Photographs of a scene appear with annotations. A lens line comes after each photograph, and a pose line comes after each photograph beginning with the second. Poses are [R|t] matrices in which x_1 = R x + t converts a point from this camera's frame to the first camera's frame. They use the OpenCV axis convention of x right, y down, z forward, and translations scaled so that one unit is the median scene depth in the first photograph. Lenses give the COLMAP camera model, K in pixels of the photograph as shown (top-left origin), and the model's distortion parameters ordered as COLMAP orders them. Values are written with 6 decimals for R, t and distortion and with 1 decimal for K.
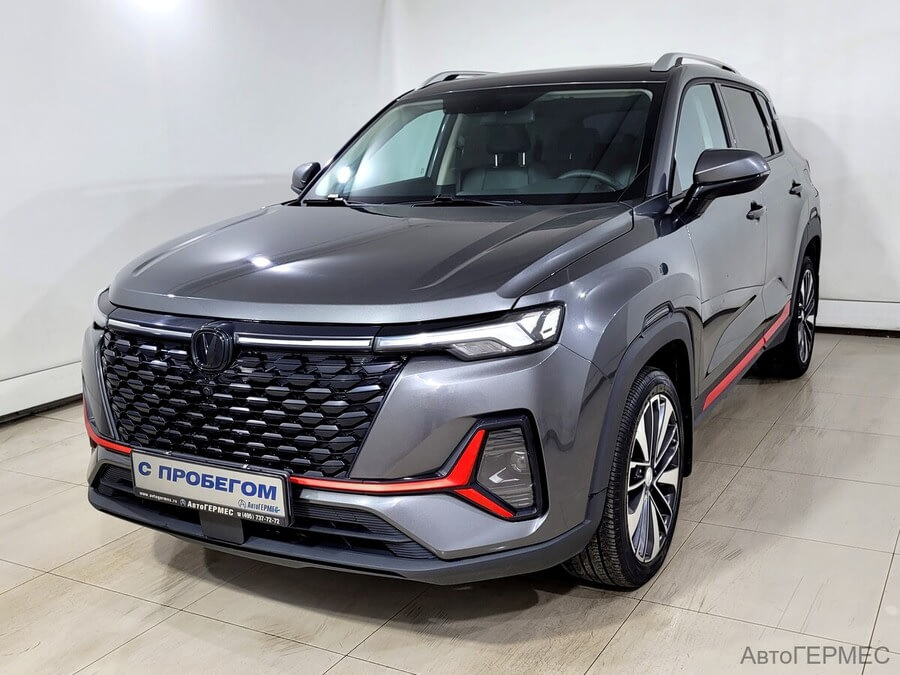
lens RADIAL K [[935.6, 0, 450.0], [0, 935.6, 337.5], [0, 0, 1]] dist [0.067855, 0.007074]
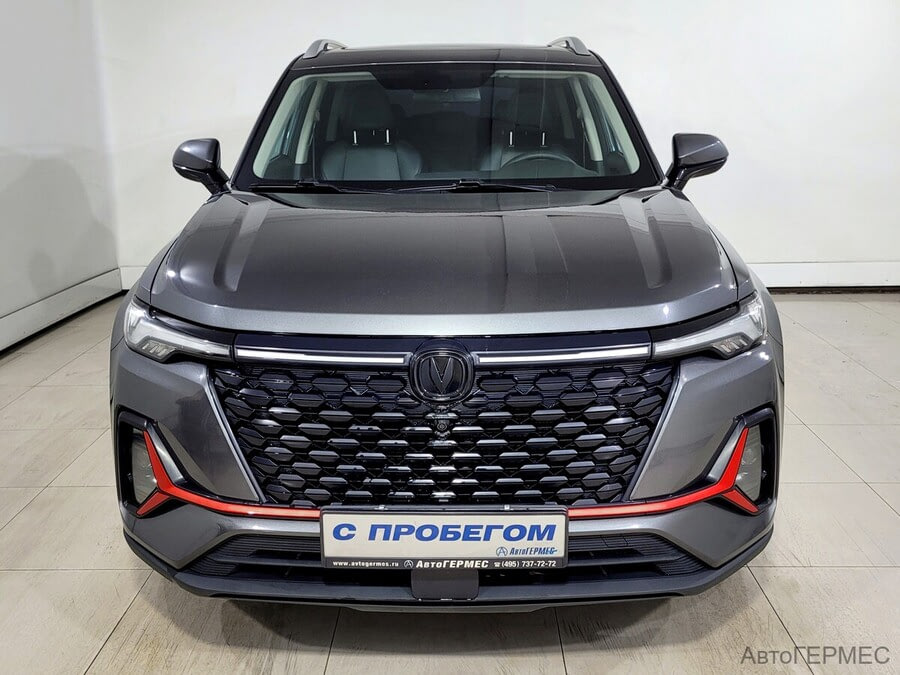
lens RADIAL K [[920.7, 0, 450.0], [0, 920.7, 337.5], [0, 0, 1]] dist [0.051612, -0.000622]
pose [[0.878768, -0.089990, 0.468689, -0.625129], [0.074233, 0.995883, 0.052030, -0.062089], [-0.471441, -0.010930, 0.881830, 0.281975]]
